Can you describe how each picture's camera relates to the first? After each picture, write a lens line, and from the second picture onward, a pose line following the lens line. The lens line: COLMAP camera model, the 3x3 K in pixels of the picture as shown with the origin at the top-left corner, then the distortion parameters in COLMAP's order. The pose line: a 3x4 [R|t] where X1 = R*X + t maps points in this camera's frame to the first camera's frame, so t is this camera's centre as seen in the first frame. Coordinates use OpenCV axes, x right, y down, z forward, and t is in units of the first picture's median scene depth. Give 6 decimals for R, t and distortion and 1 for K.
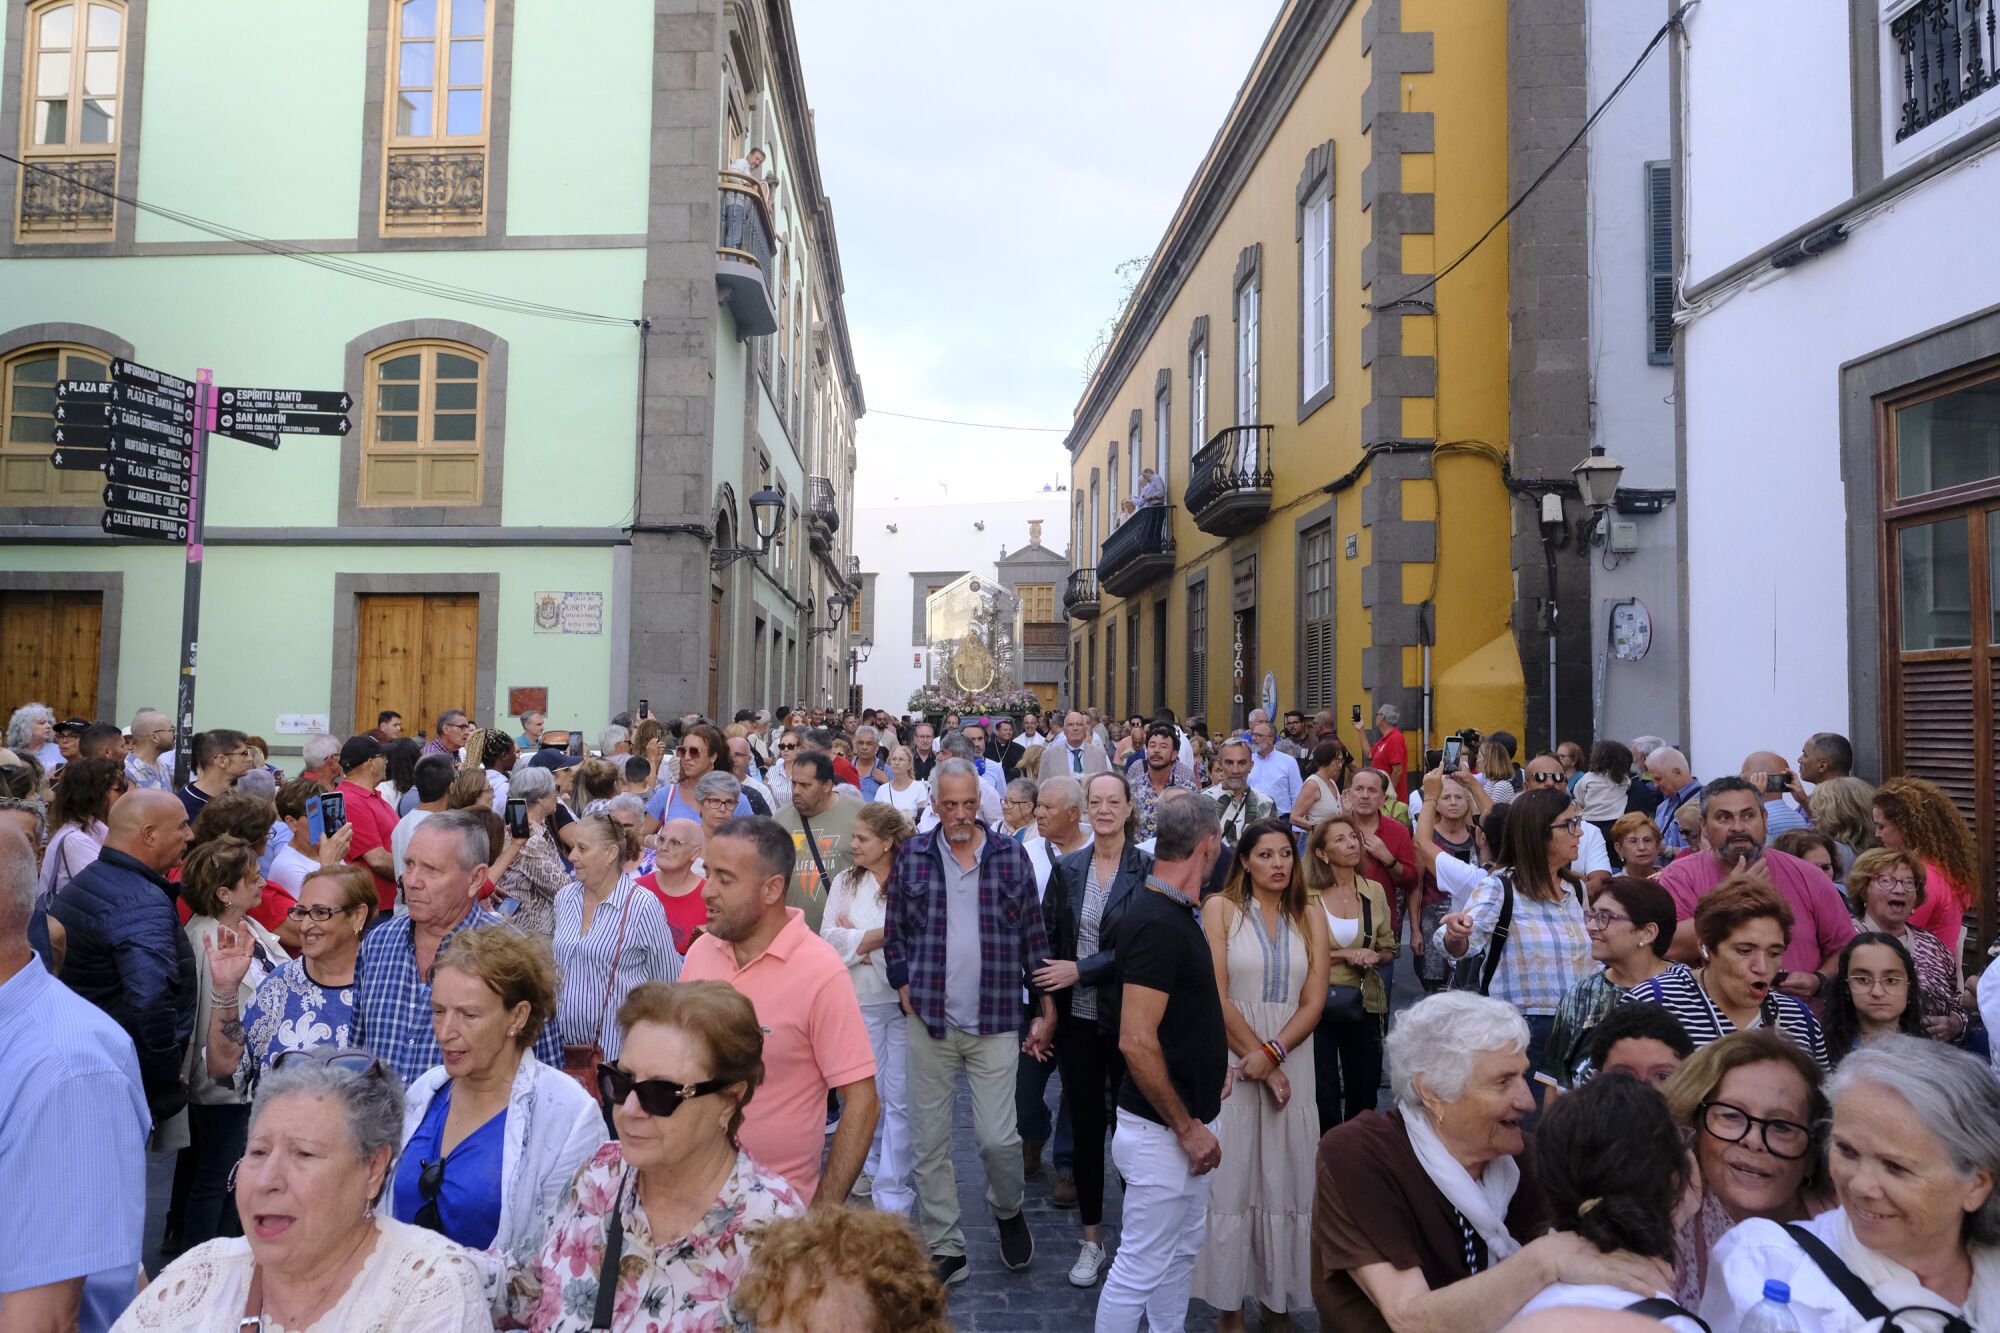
lens RADIAL K [[1440.2, 0, 995.7], [0, 1440.2, 653.9], [0, 0, 1]] dist [-0.001725, 0.001319]
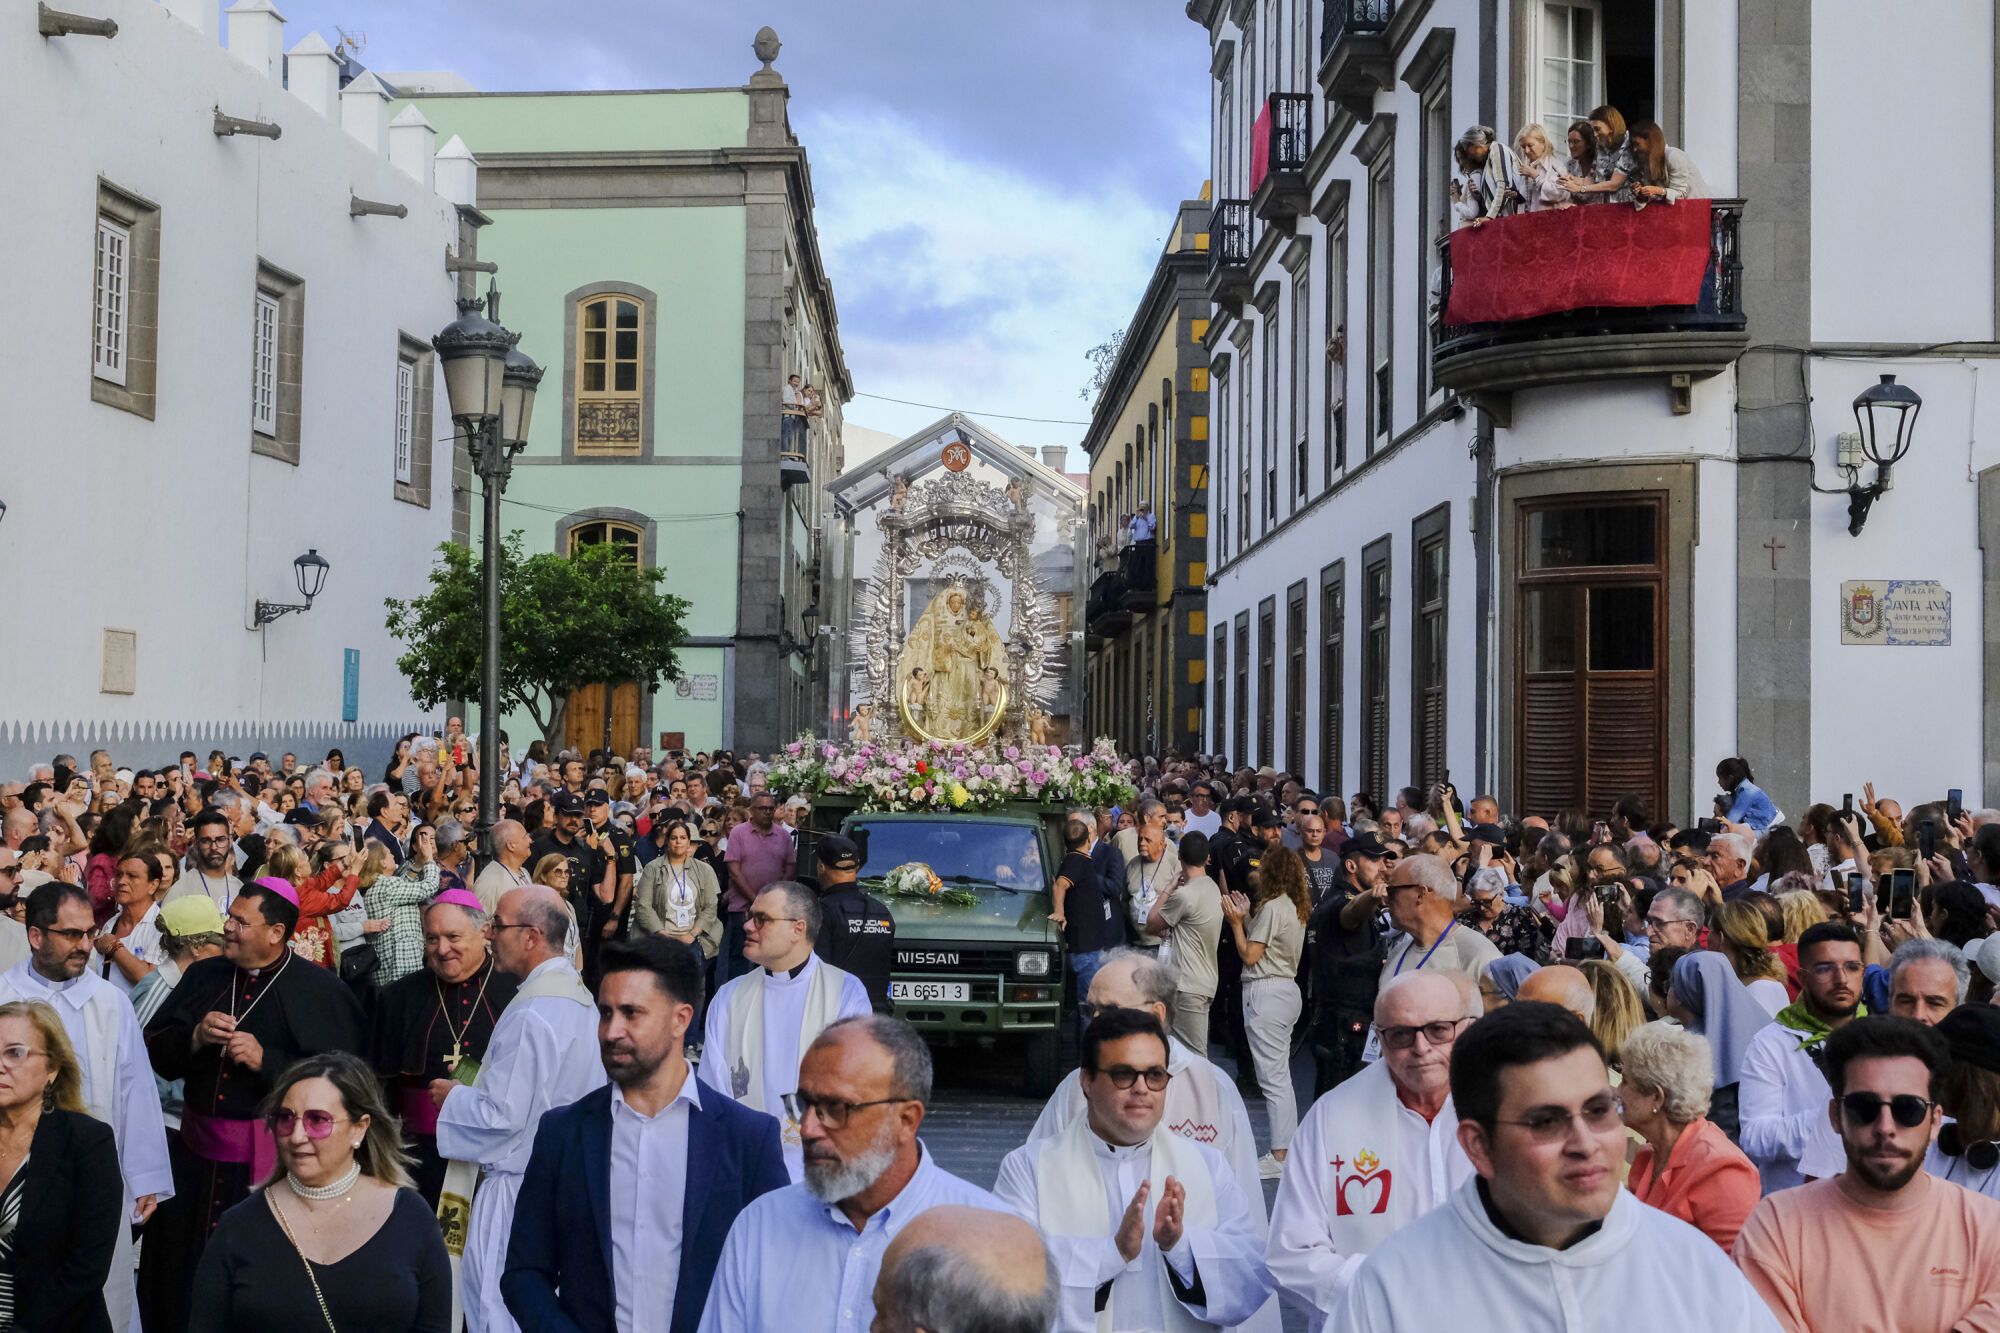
lens RADIAL K [[3076.0, 0, 973.5], [0, 3076.0, 668.5], [0, 0, 1]] dist [-0.012443, 0.029811]
pose [[0.999224, -0.002797, -0.039294, 0.157538], [0.003353, 0.999895, 0.014085, -0.097338], [0.039250, -0.014206, 0.999128, -2.470091]]
